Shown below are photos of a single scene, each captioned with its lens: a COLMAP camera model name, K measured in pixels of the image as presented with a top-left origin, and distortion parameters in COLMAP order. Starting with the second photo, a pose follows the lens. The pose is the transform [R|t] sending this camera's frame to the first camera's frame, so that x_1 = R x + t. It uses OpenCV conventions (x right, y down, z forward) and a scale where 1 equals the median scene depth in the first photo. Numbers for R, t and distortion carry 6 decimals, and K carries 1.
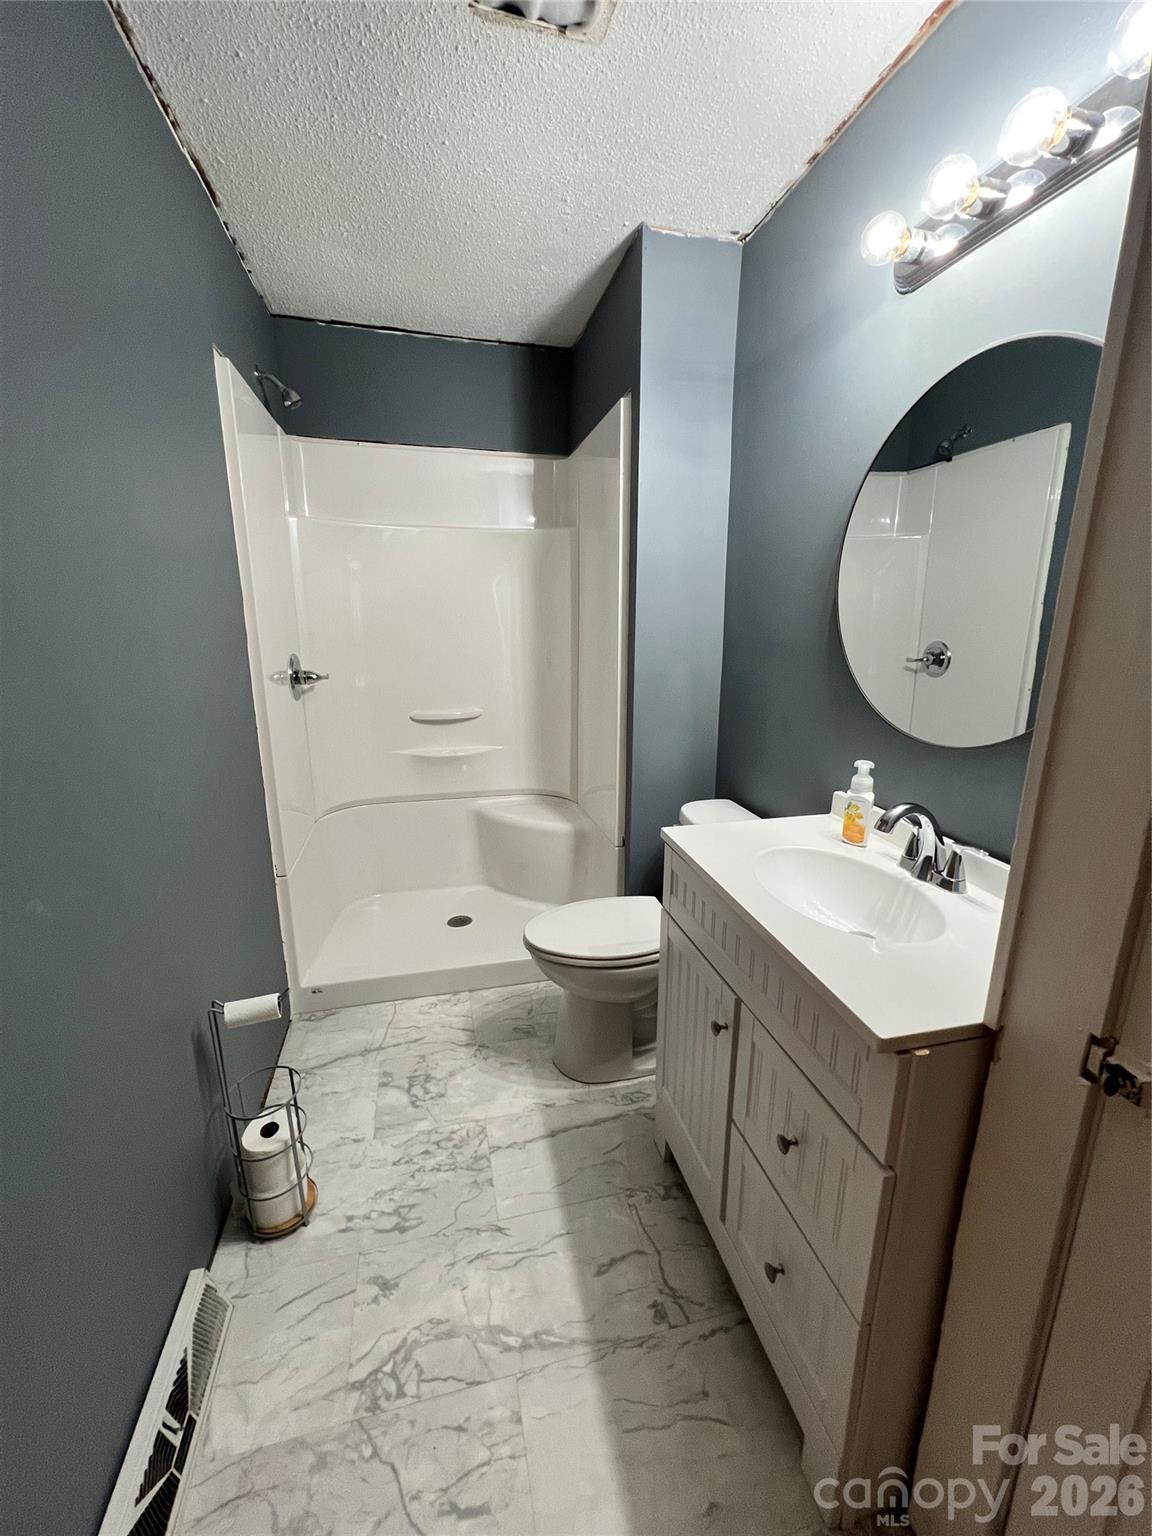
lens RADIAL K [[614.8, 0, 576.0], [0, 614.8, 768.0], [0, 0, 1]] dist [-0.002543, 0.000663]
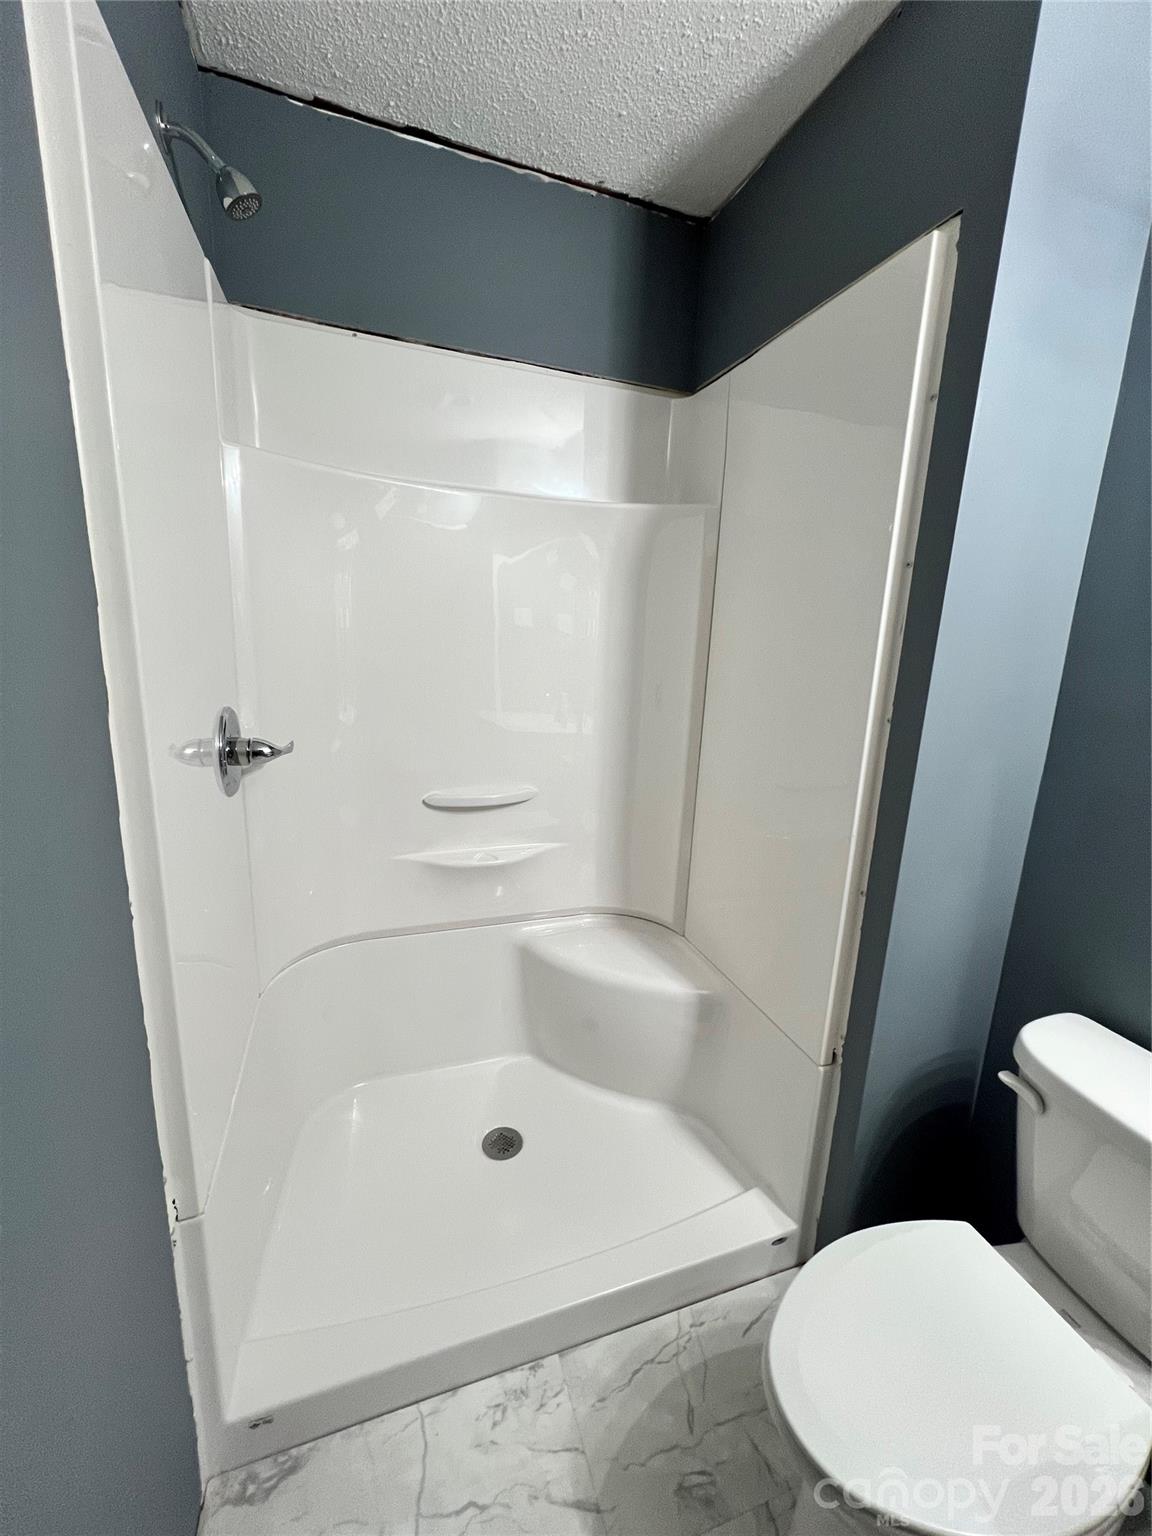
lens RADIAL K [[614.8, 0, 576.0], [0, 614.8, 768.0], [0, 0, 1]] dist [-0.002543, 0.000663]
pose [[0.995567, 0.015867, 0.092703, -0.204316], [-0.014025, 0.999692, -0.020483, -0.122654], [-0.092999, 0.019092, 0.995483, 0.438102]]
